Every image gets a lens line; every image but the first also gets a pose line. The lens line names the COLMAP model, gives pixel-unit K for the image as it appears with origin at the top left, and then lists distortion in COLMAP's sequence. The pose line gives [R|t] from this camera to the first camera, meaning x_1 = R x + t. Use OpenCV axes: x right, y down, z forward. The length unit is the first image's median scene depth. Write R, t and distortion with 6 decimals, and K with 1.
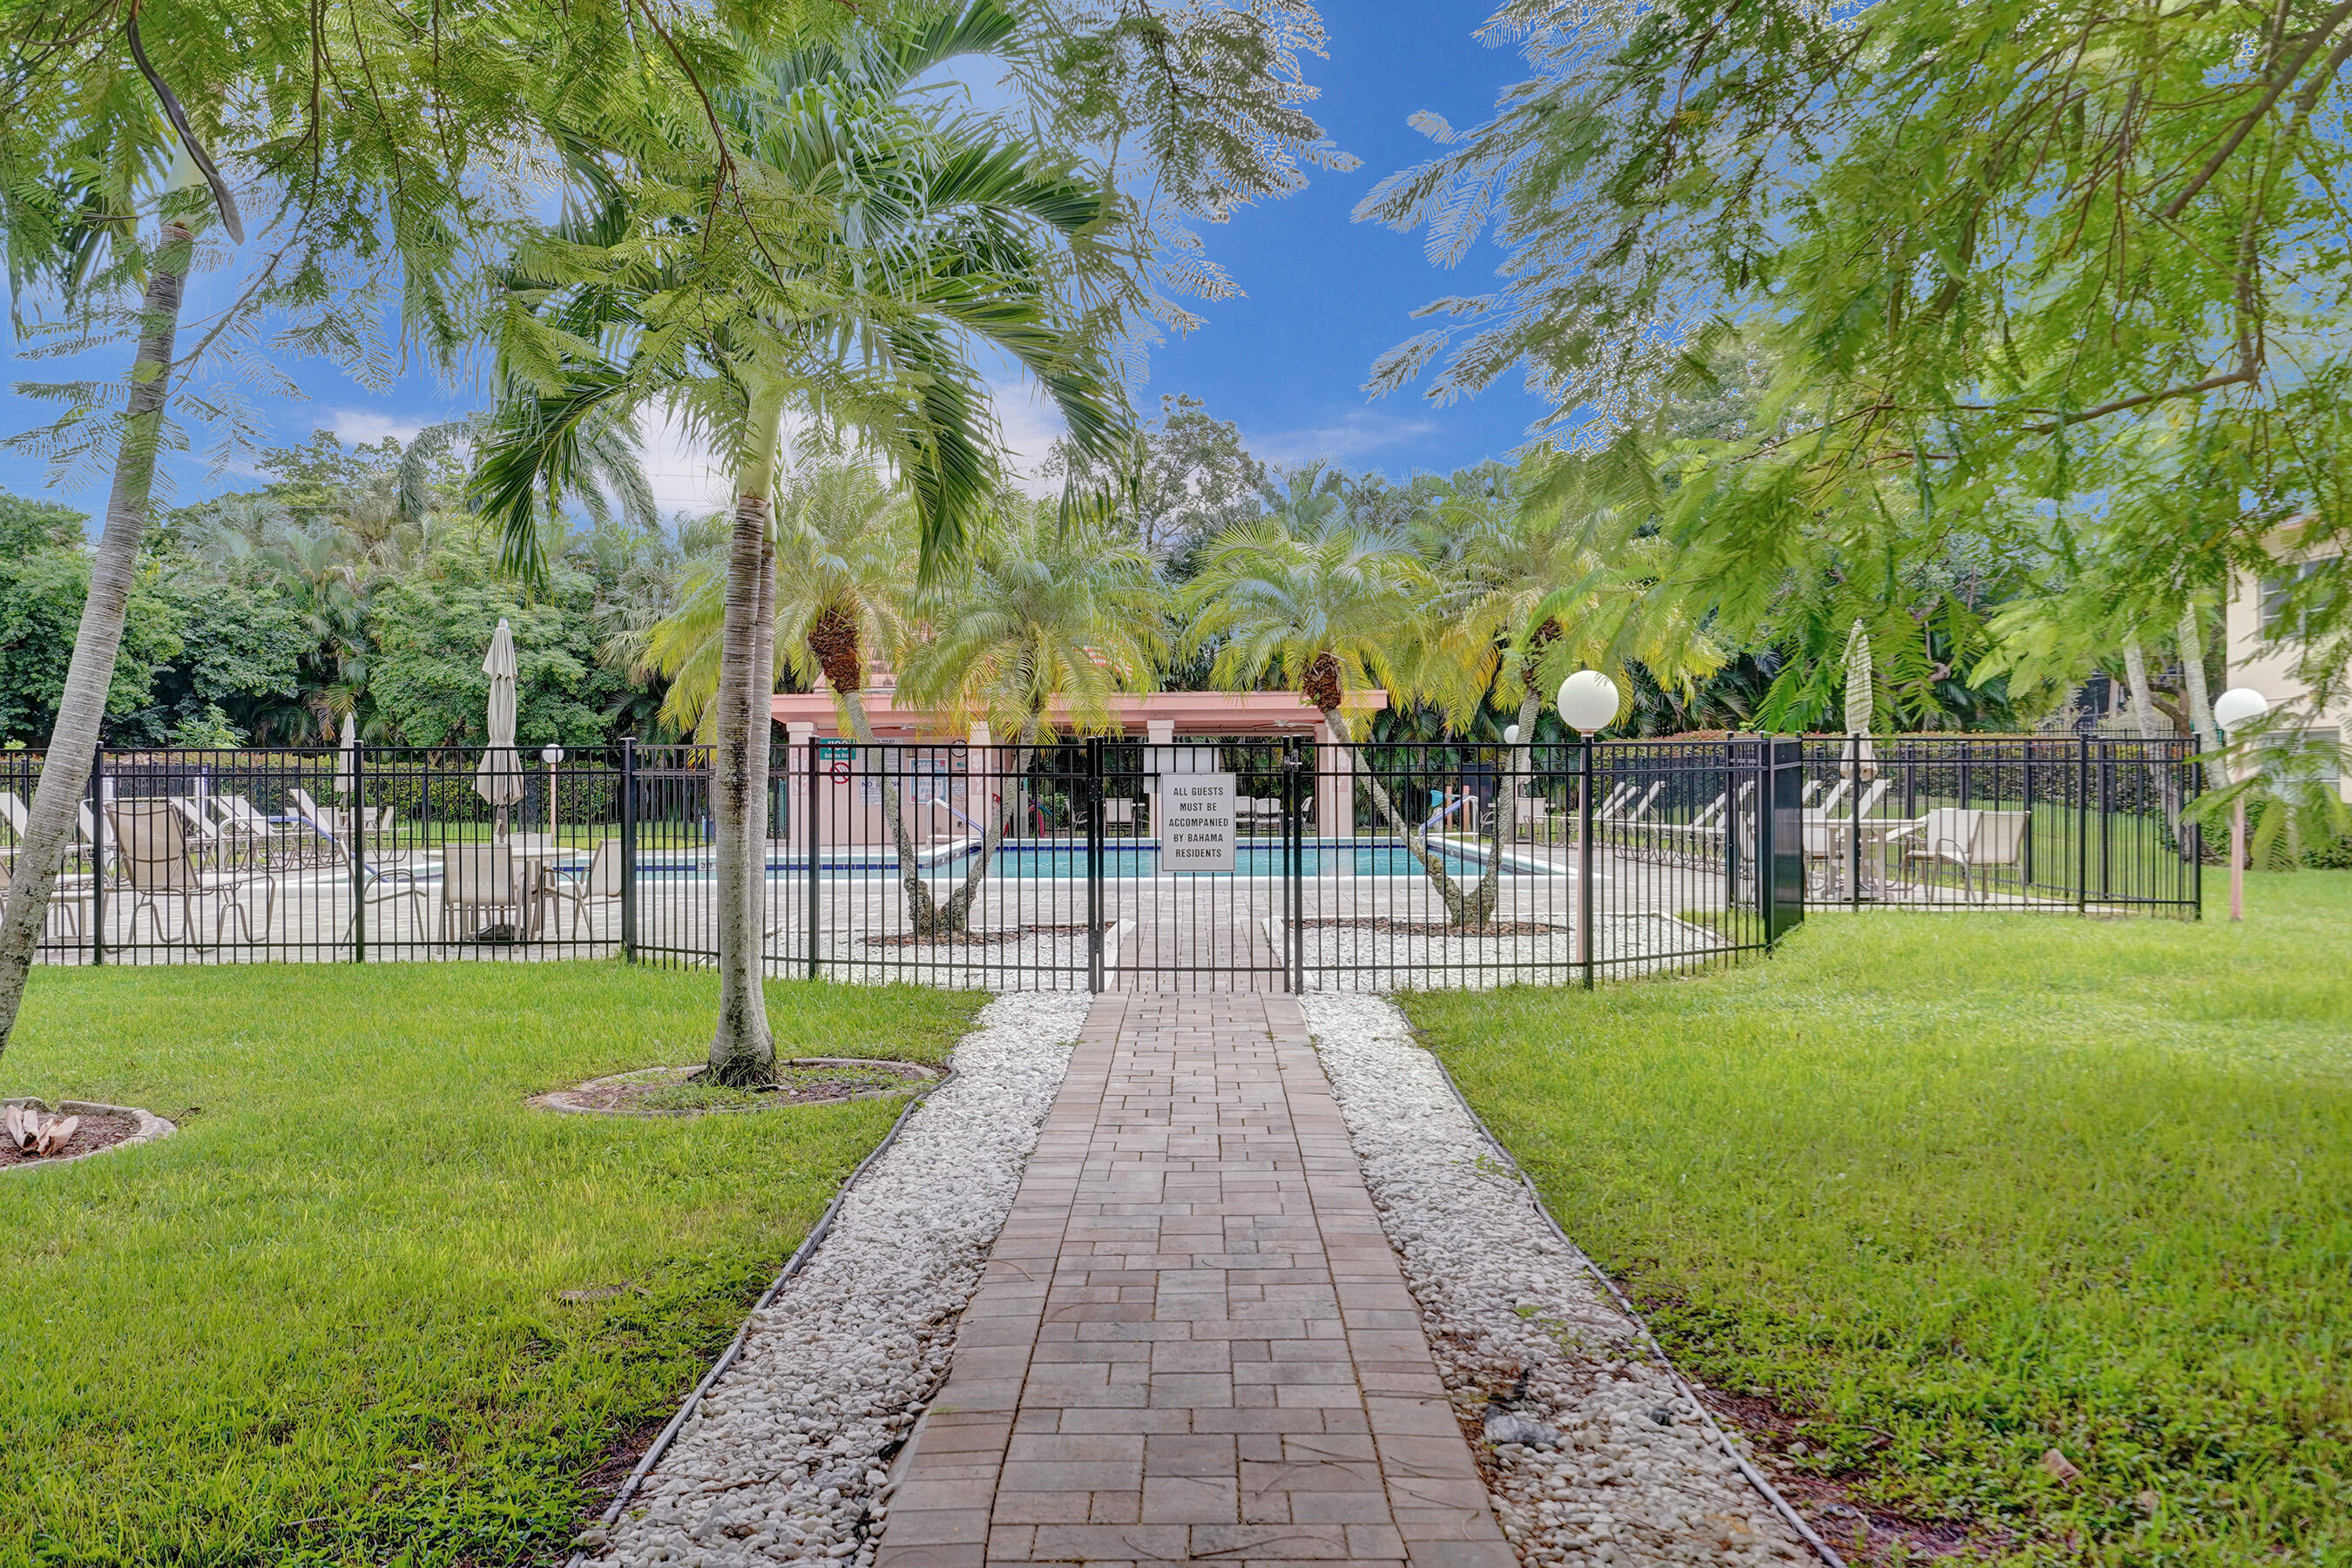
lens RADIAL K [[2369.7, 0, 1176.7], [0, 2369.7, 781.8], [0, 0, 1]] dist [0.023873, 0.000000]
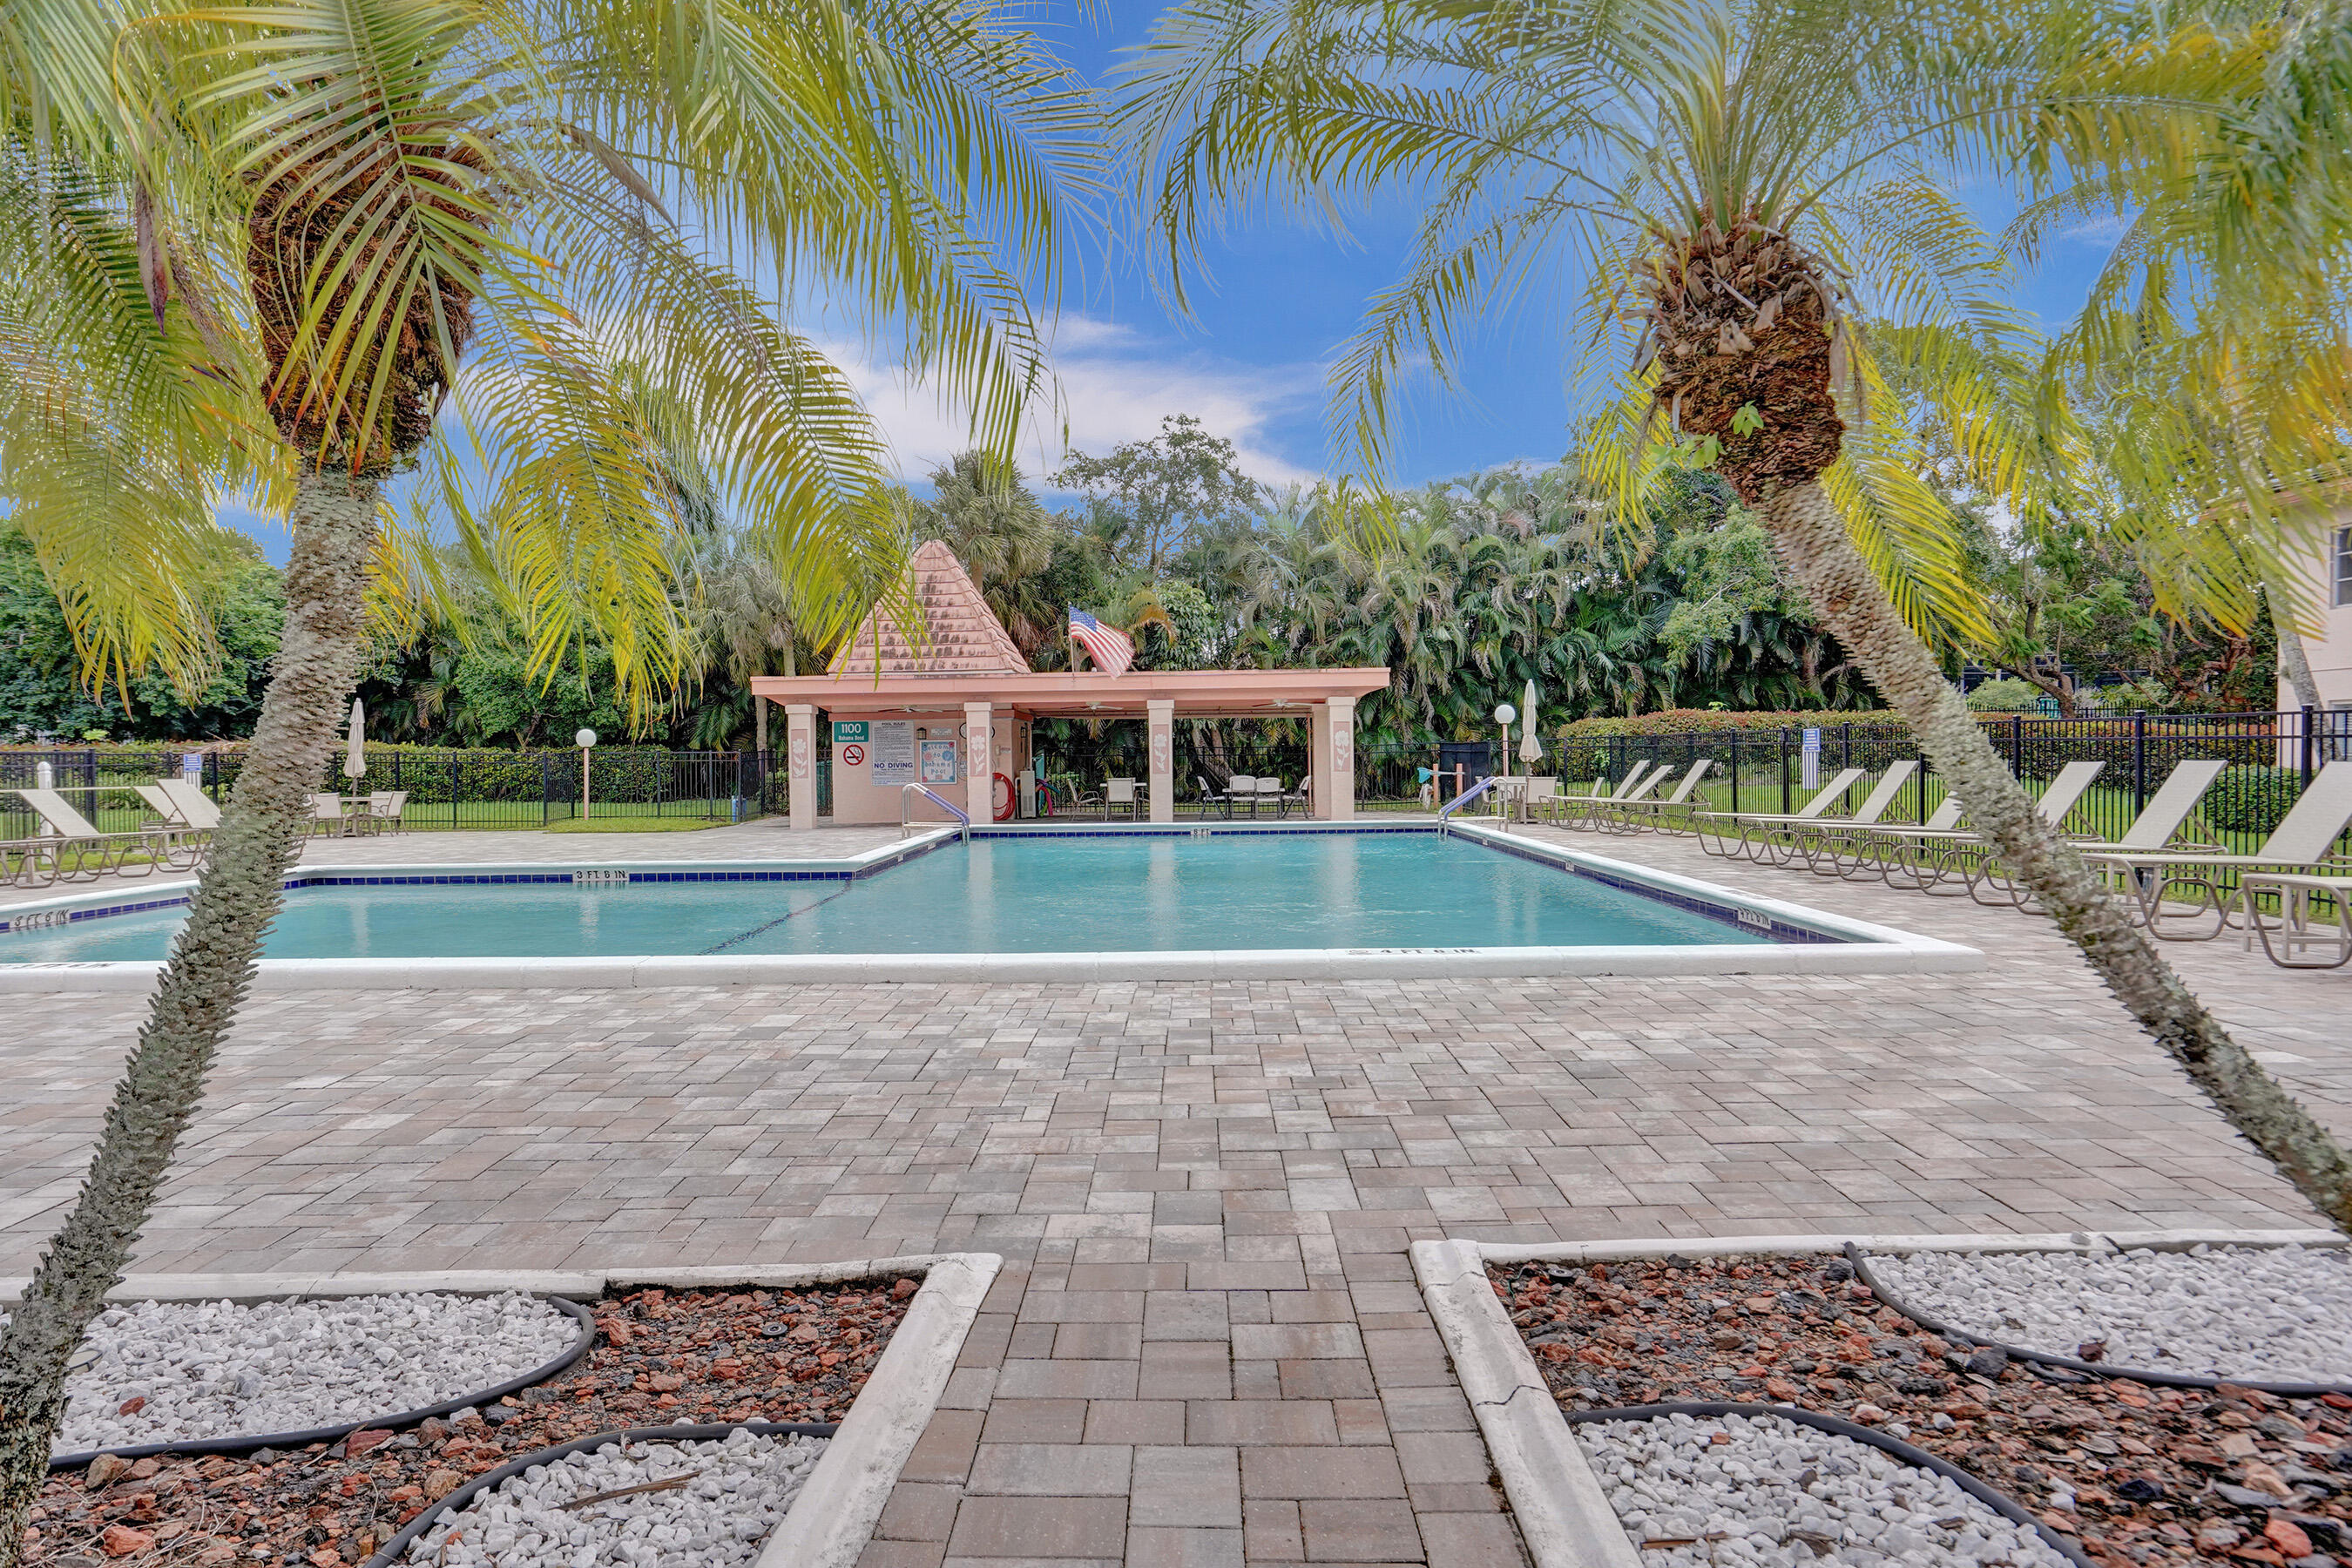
lens RADIAL K [[1441.6, 0, 1168.8], [0, 1441.6, 785.9], [0, 0, 1]] dist [-0.002336, -0.000076]
pose [[0.999969, -0.006314, -0.004606, -0.000901], [0.006393, 0.999827, 0.017444, -0.000434], [0.004495, -0.017473, 0.999837, 0.361435]]
